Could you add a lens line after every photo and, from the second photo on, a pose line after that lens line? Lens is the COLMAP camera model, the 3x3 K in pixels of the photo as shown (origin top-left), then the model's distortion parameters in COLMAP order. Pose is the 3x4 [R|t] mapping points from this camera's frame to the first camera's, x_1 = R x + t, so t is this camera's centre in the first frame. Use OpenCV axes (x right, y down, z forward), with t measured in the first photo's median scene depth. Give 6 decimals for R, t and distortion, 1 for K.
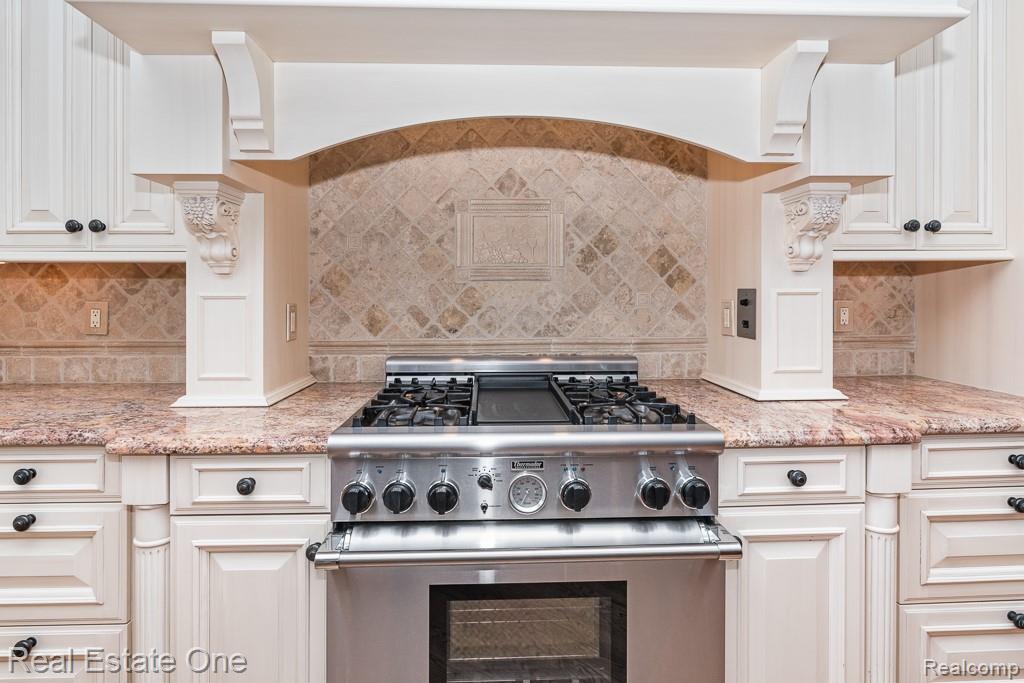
lens RADIAL K [[470.3, 0, 510.5], [0, 470.3, 296.3], [0, 0, 1]] dist [-0.003500, 0.000872]
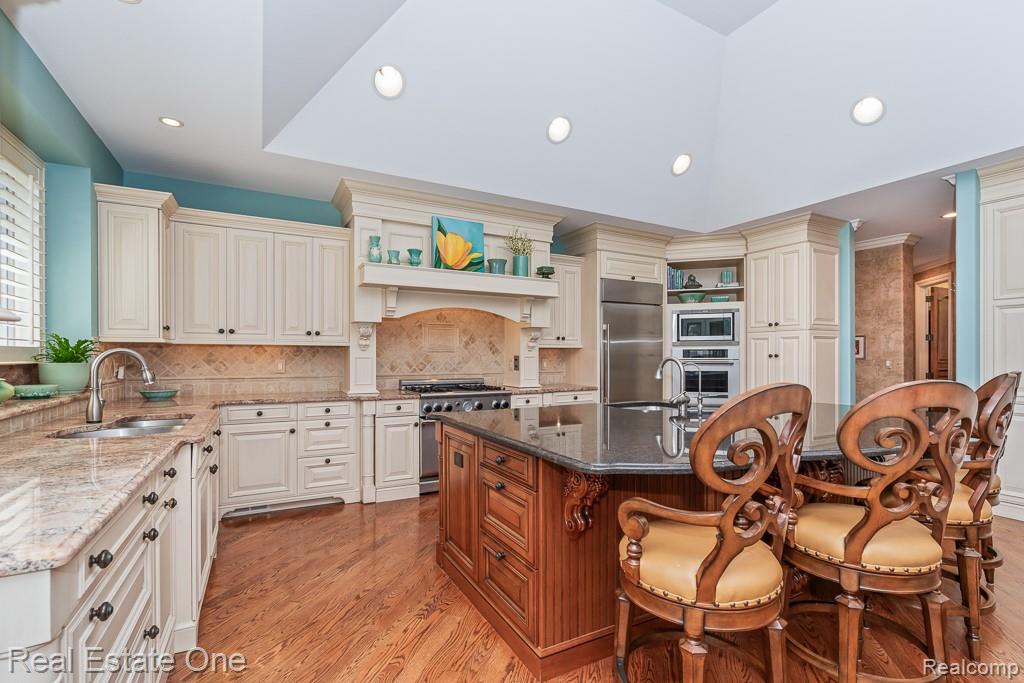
lens RADIAL K [[470.3, 0, 510.8], [0, 470.3, 351.8], [0, 0, 1]] dist [-0.003500, 0.000872]
pose [[0.896959, 0.006912, 0.442060, -0.888111], [-0.000724, 0.999899, -0.014166, 0.004024], [-0.442114, 0.012386, 0.896873, -1.737472]]
